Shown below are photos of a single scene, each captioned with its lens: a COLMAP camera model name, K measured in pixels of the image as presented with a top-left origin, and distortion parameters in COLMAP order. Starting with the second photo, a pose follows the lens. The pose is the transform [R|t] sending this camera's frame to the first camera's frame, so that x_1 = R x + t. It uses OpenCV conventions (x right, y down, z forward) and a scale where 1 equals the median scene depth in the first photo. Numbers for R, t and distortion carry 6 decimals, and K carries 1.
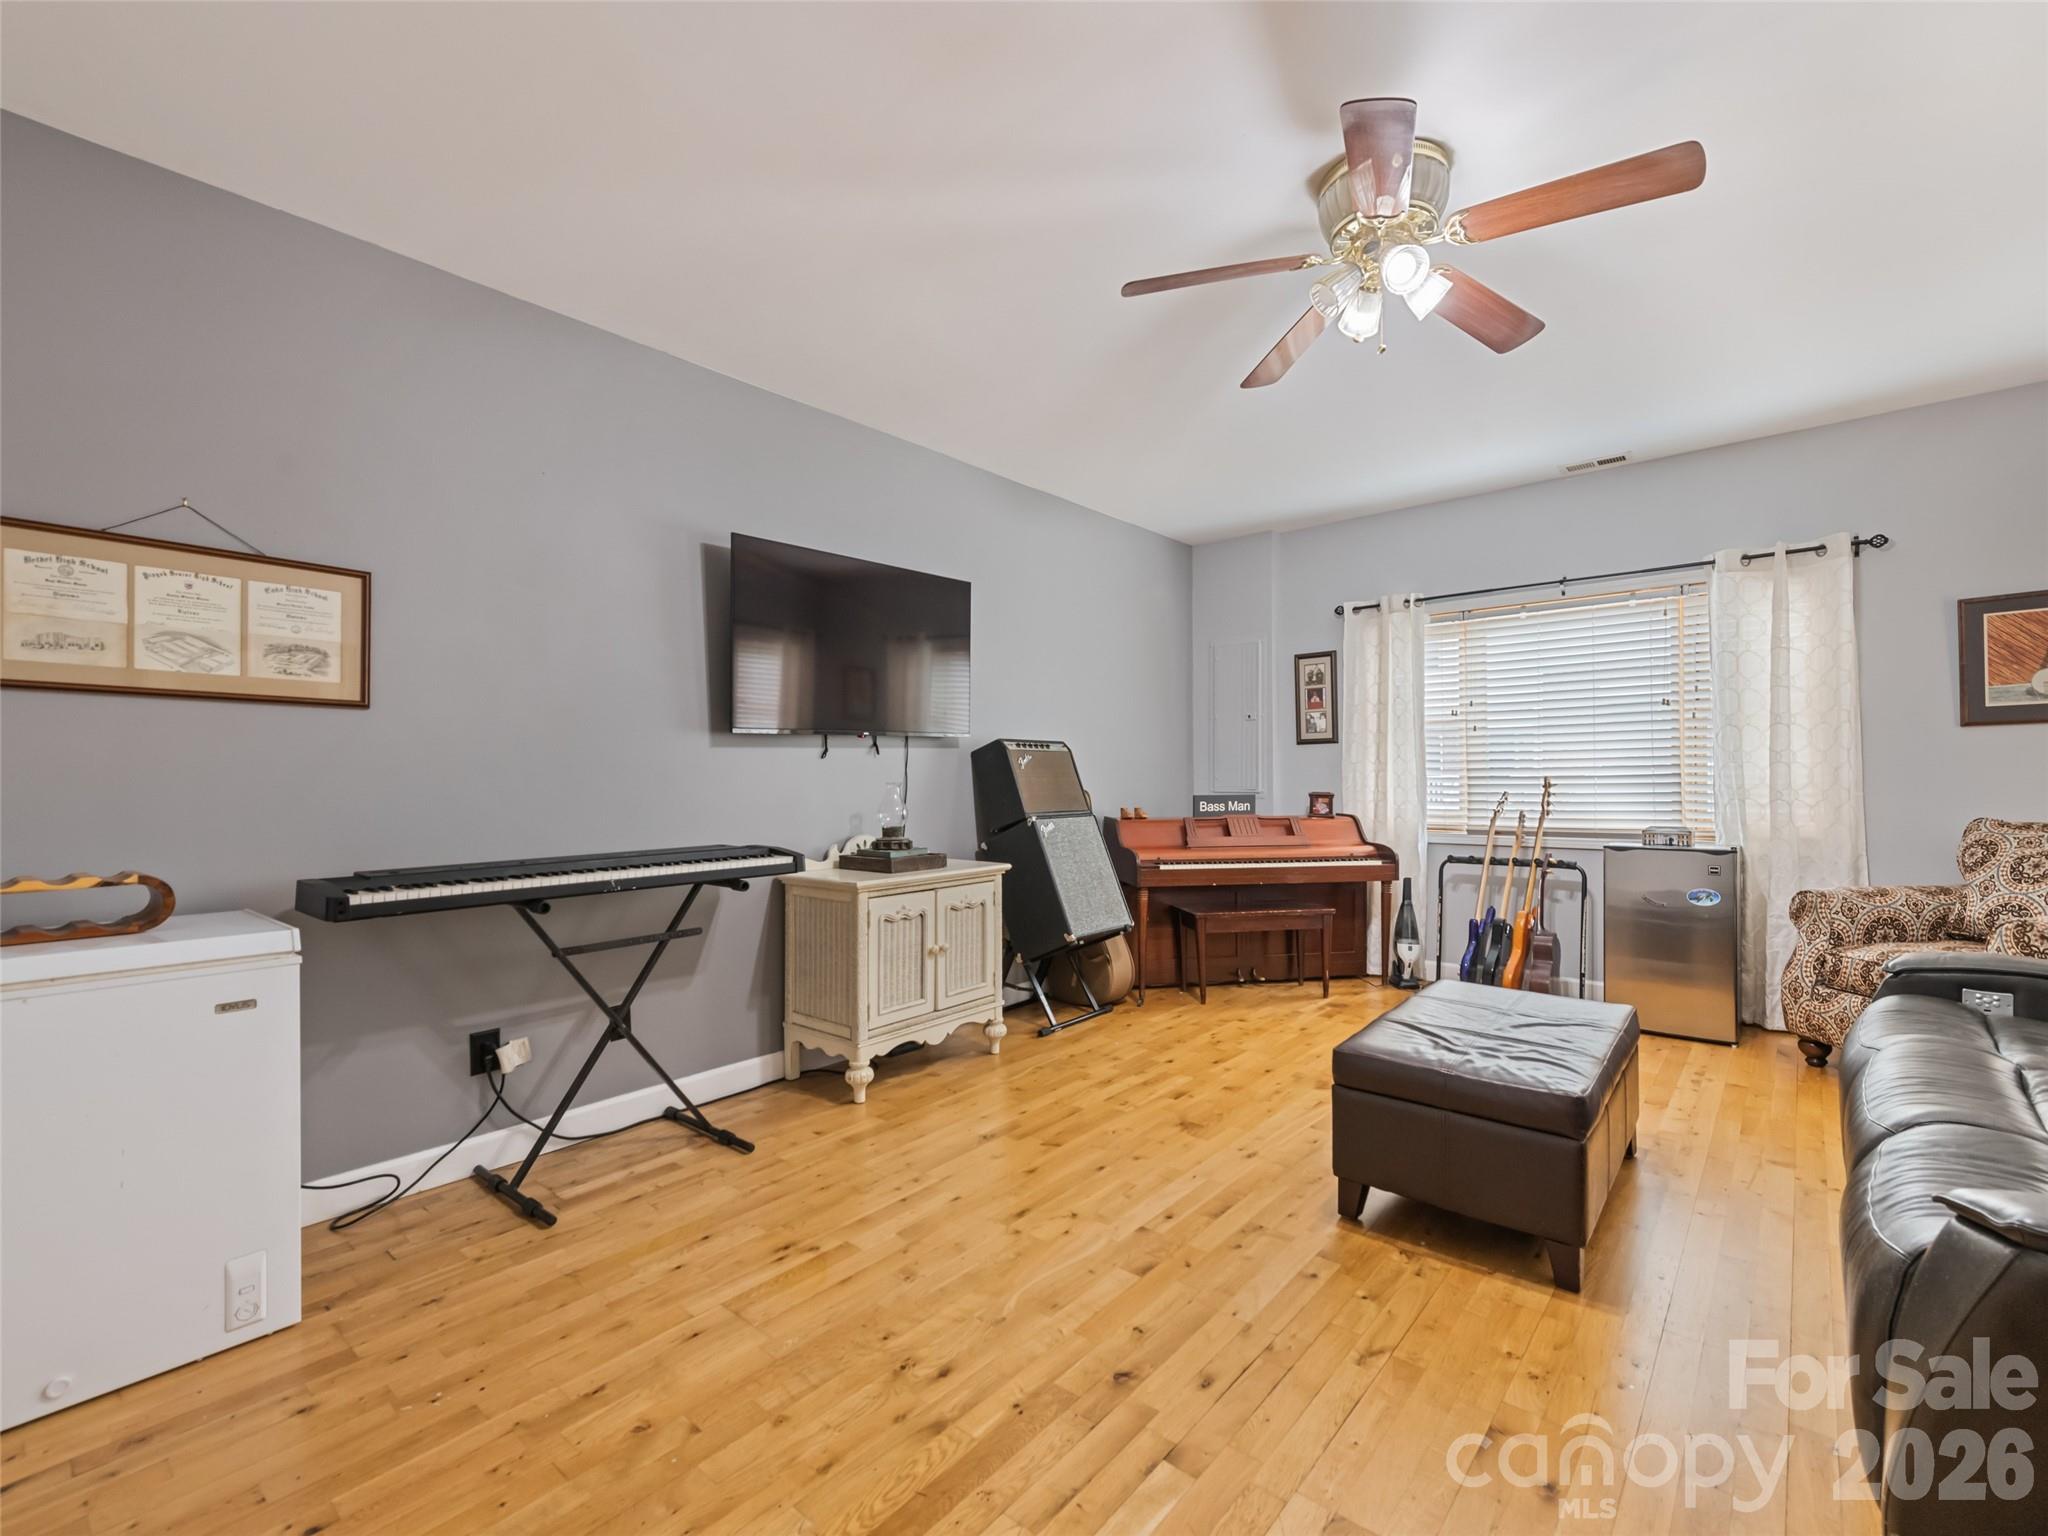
lens RADIAL K [[909.8, 0, 1033.5], [0, 909.8, 795.9], [0, 0, 1]] dist [0.002159, -0.001217]
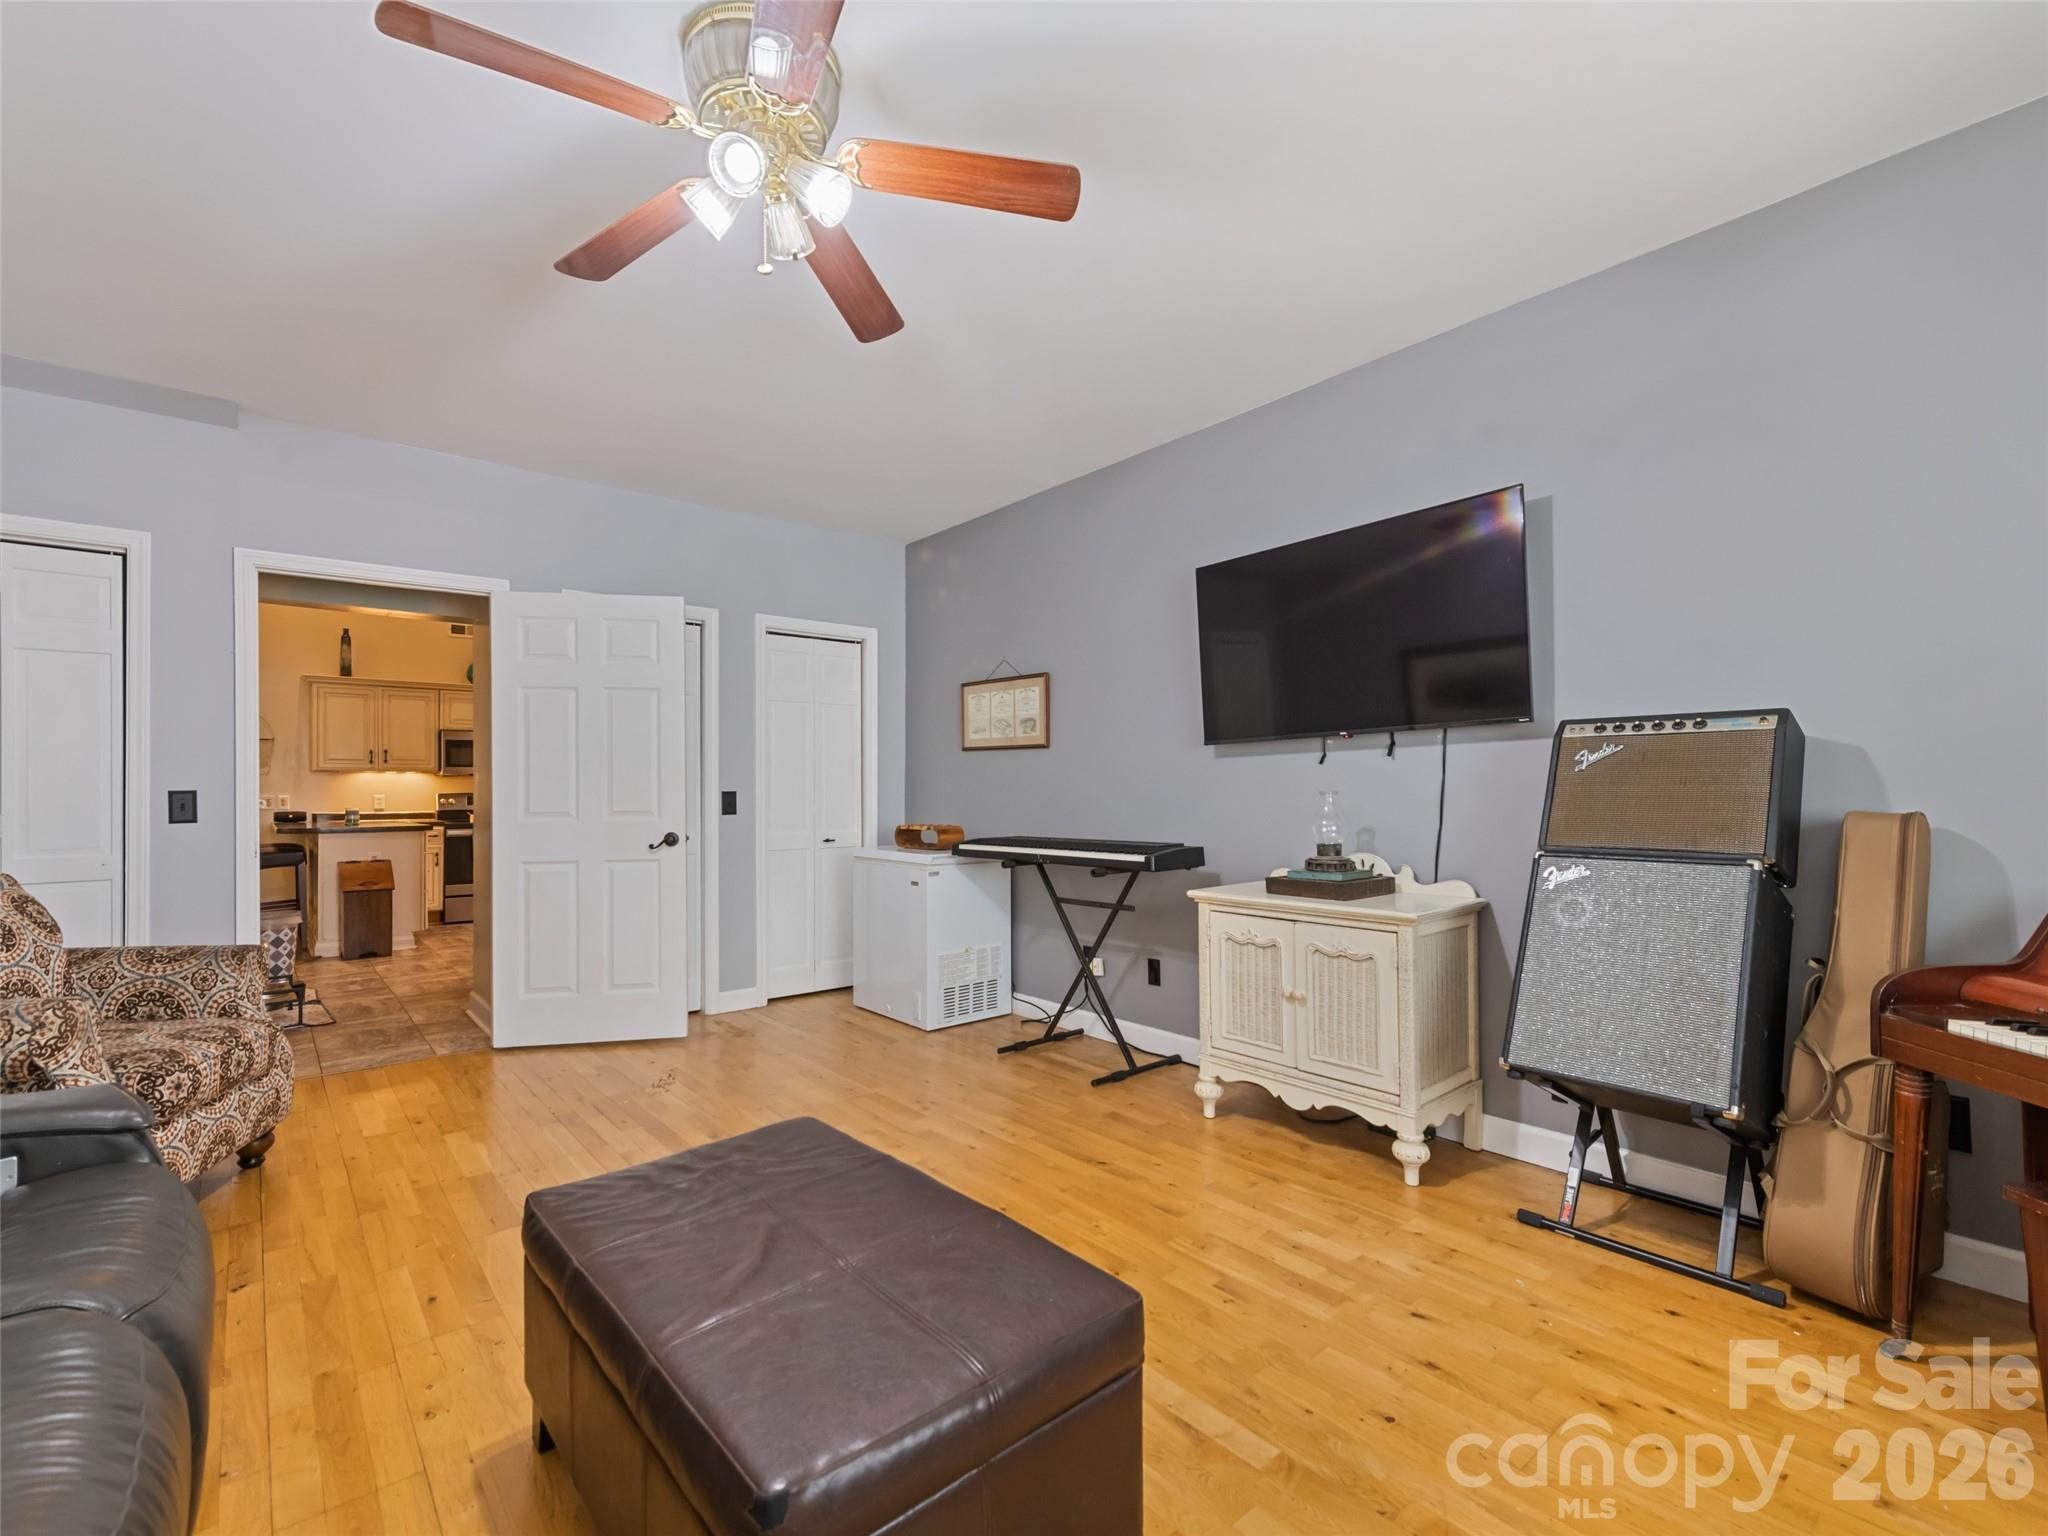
lens RADIAL K [[909.8, 0, 1033.5], [0, 909.8, 795.9], [0, 0, 1]] dist [0.002159, -0.001217]
pose [[-0.170707, 0.019499, -0.985129, 0.904989], [-0.009077, 0.999731, 0.021360, -0.033187], [0.985280, 0.012588, -0.170484, 1.097392]]
